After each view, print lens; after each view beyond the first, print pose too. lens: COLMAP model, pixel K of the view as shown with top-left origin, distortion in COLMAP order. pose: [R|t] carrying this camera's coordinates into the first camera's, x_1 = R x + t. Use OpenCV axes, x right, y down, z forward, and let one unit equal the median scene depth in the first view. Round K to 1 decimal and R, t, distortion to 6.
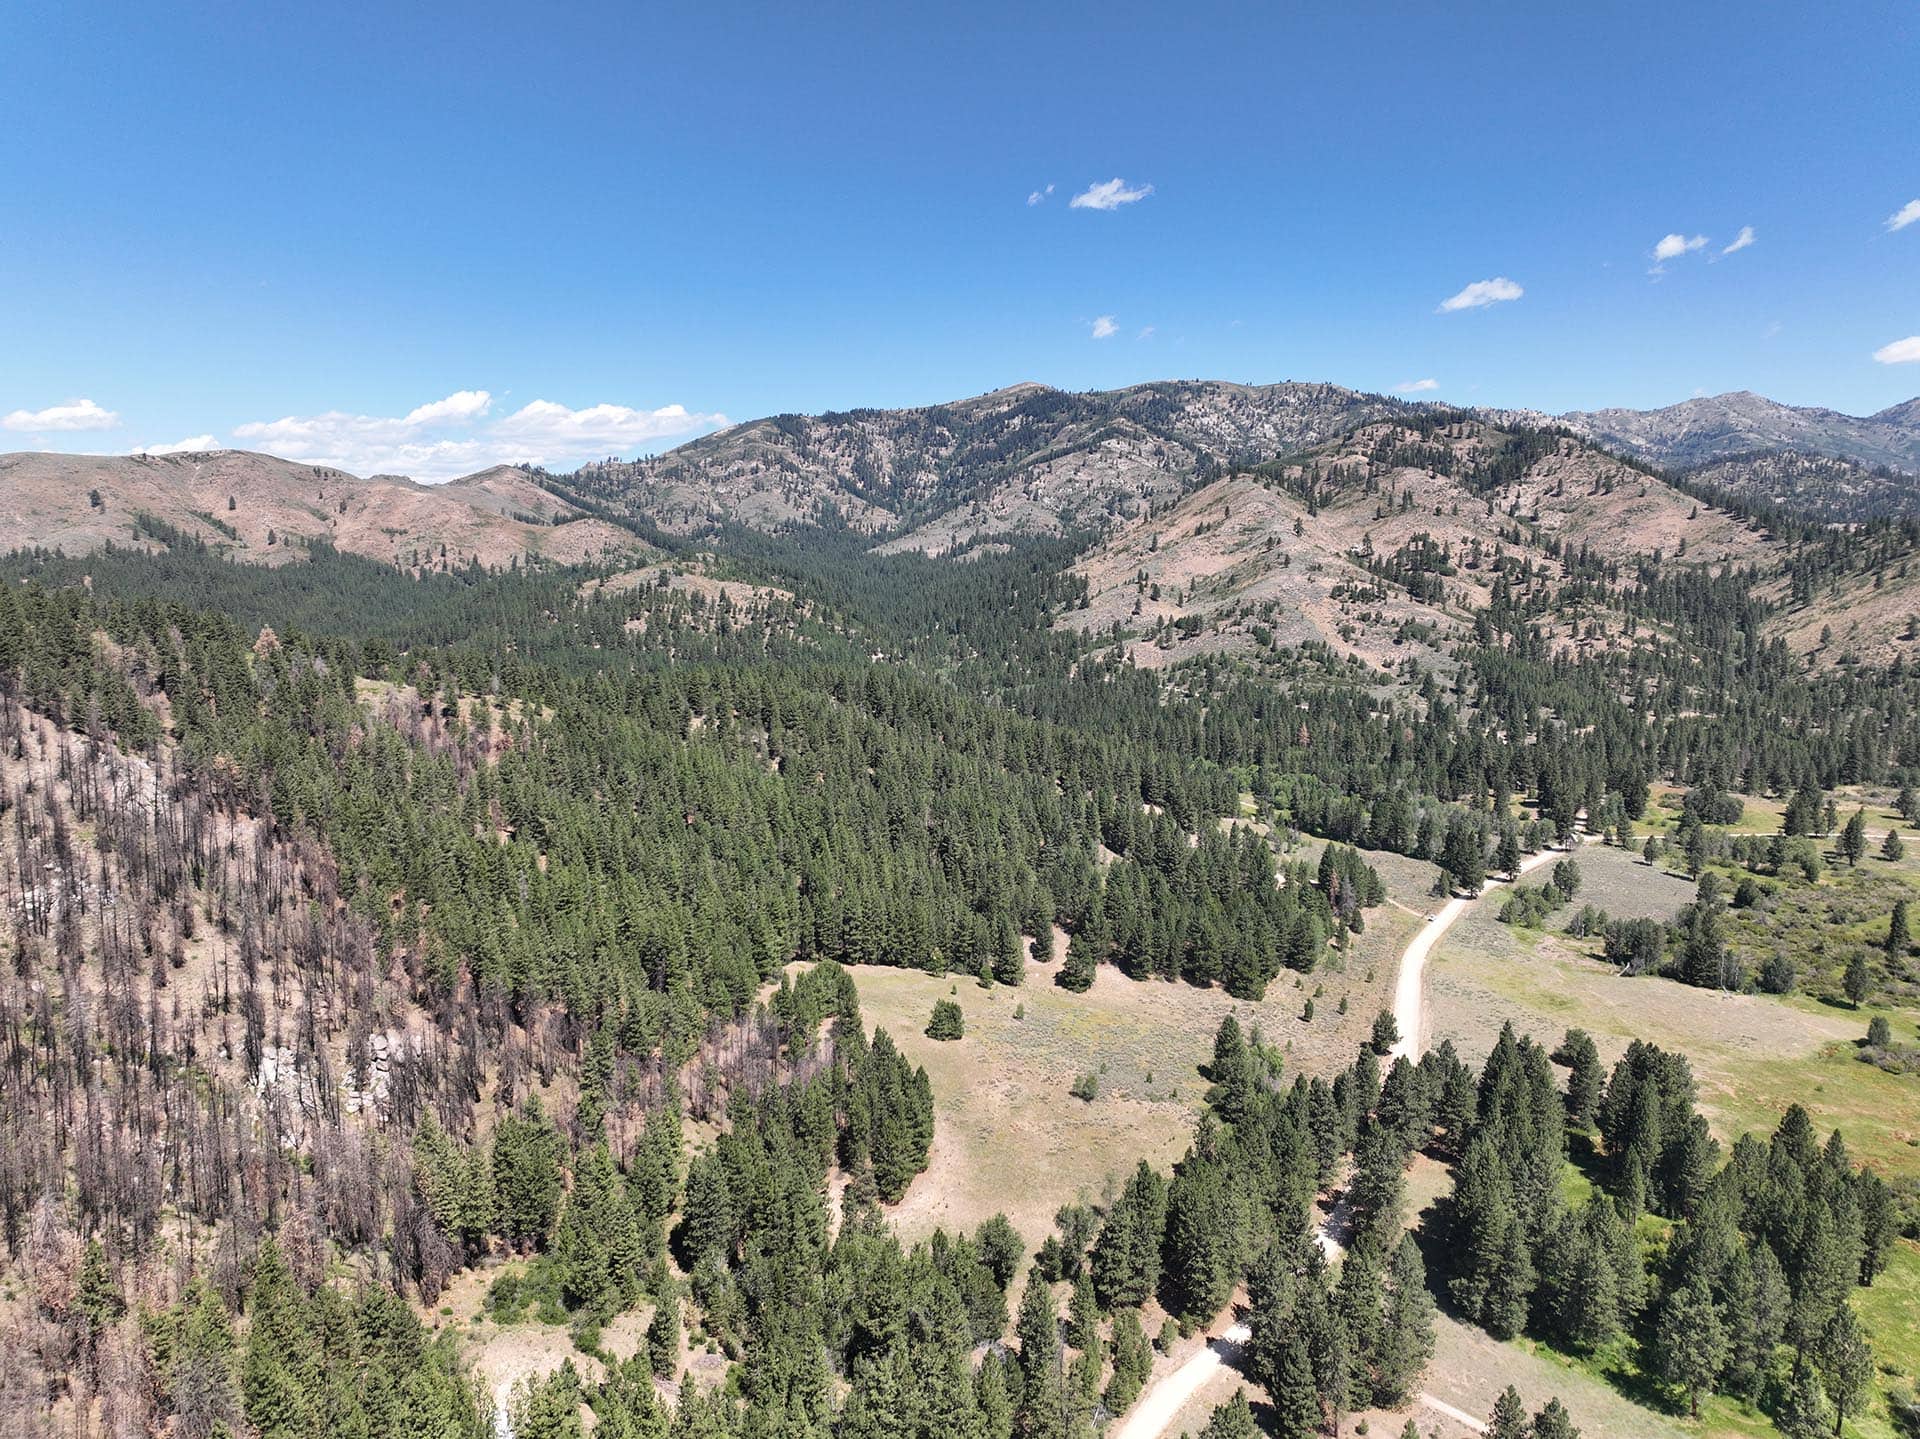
lens RADIAL K [[1346.5, 0, 953.9], [0, 1346.5, 721.4], [0, 0, 1]] dist [-0.002661, 0.015127]
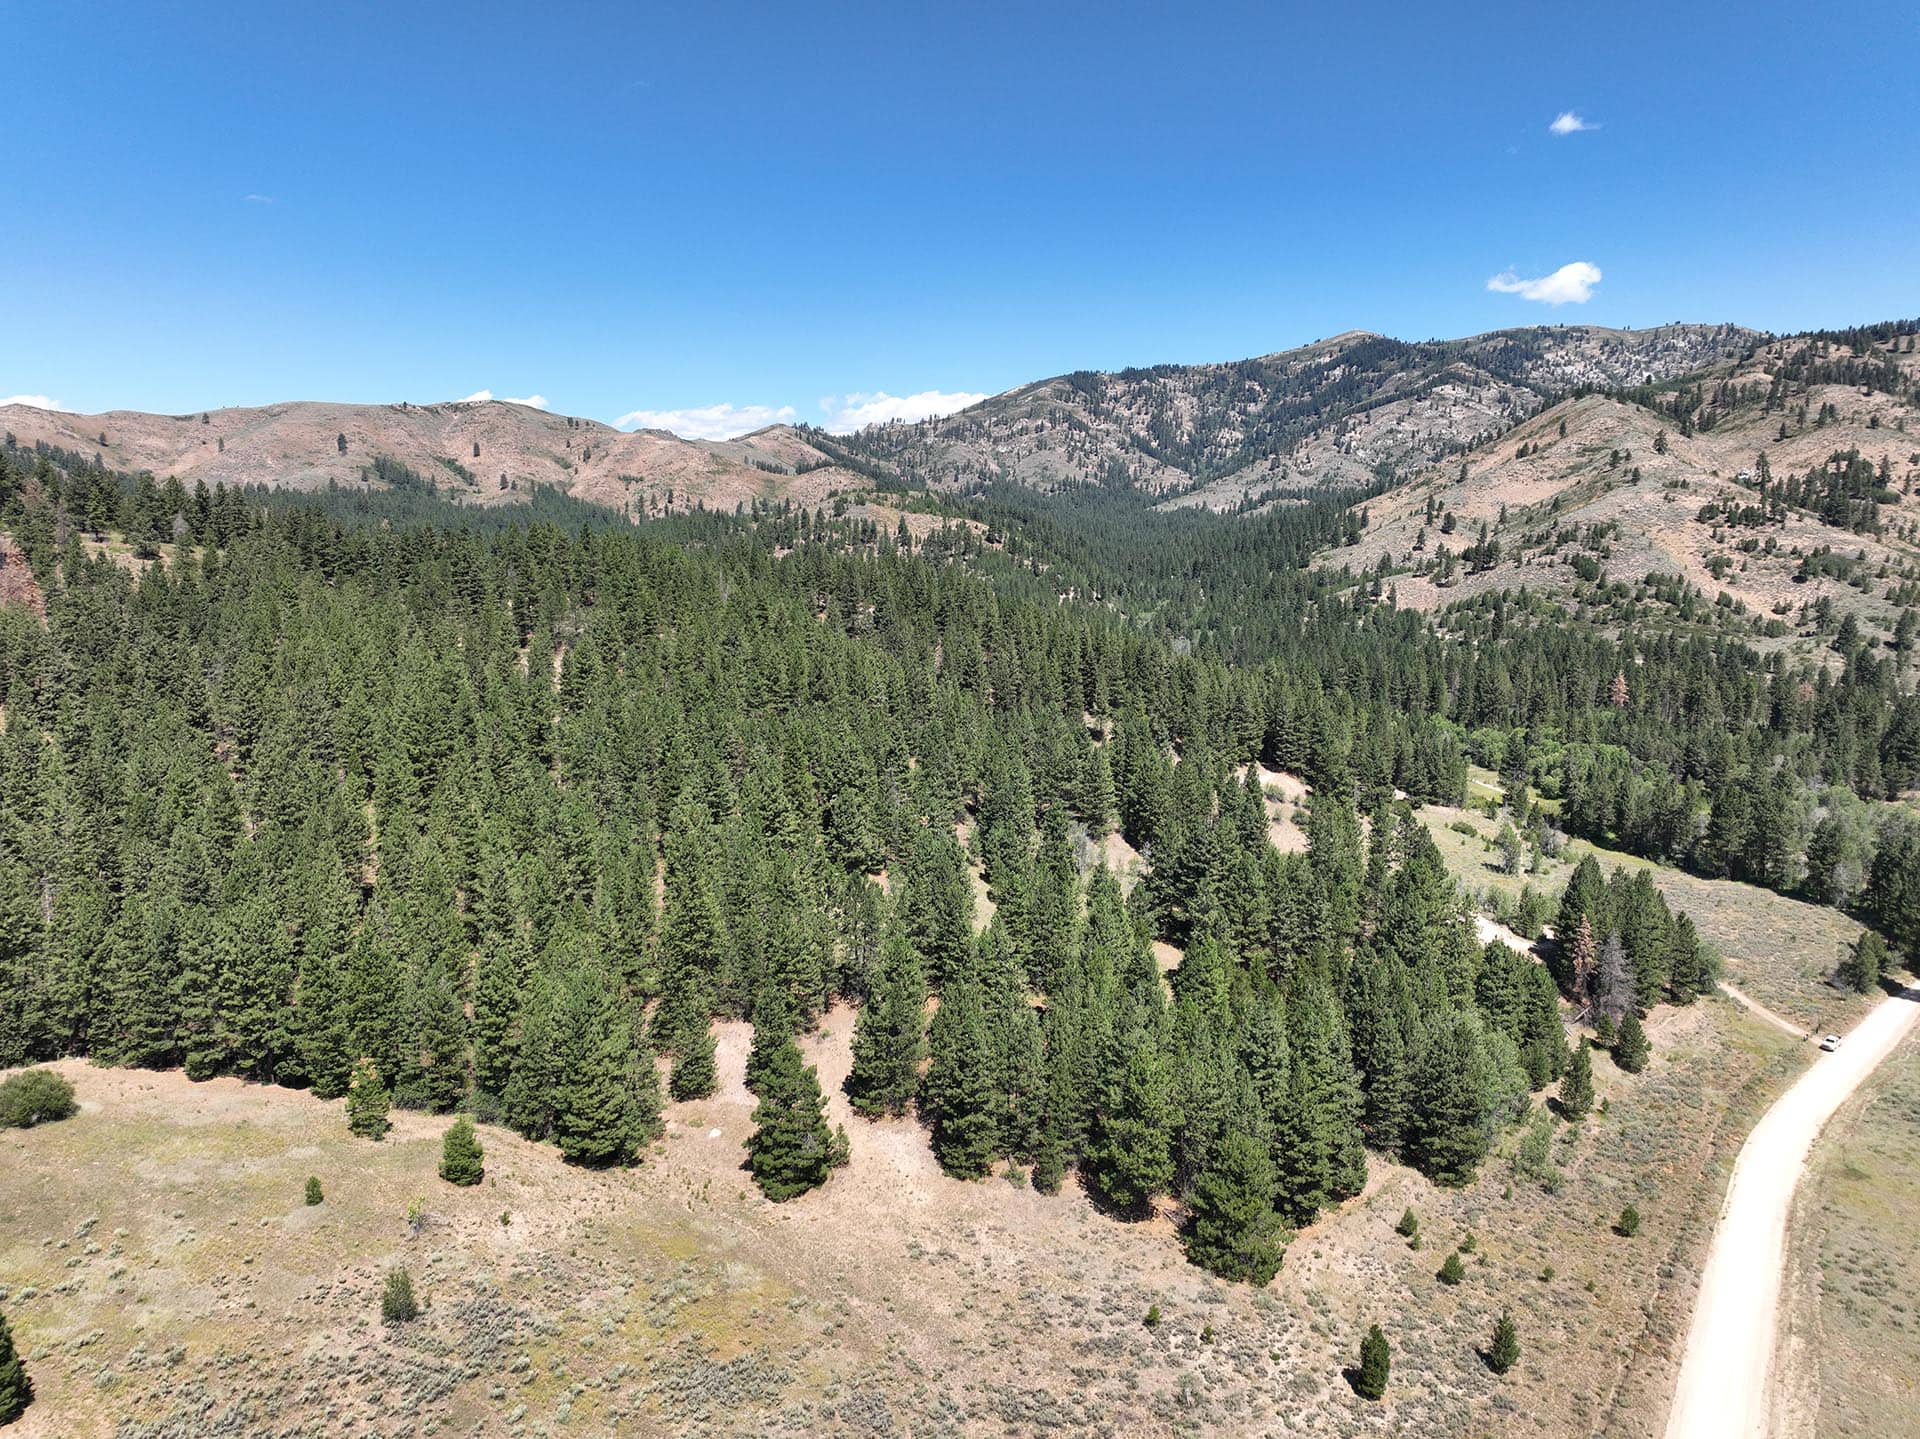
lens RADIAL K [[1346.5, 0, 955.2], [0, 1346.5, 722.1], [0, 0, 1]] dist [-0.002661, 0.015127]
pose [[0.969378, 0.036872, -0.242788, 0.050718], [-0.034990, 0.999315, 0.012059, 0.013079], [0.243066, -0.003195, 0.970004, 0.141204]]
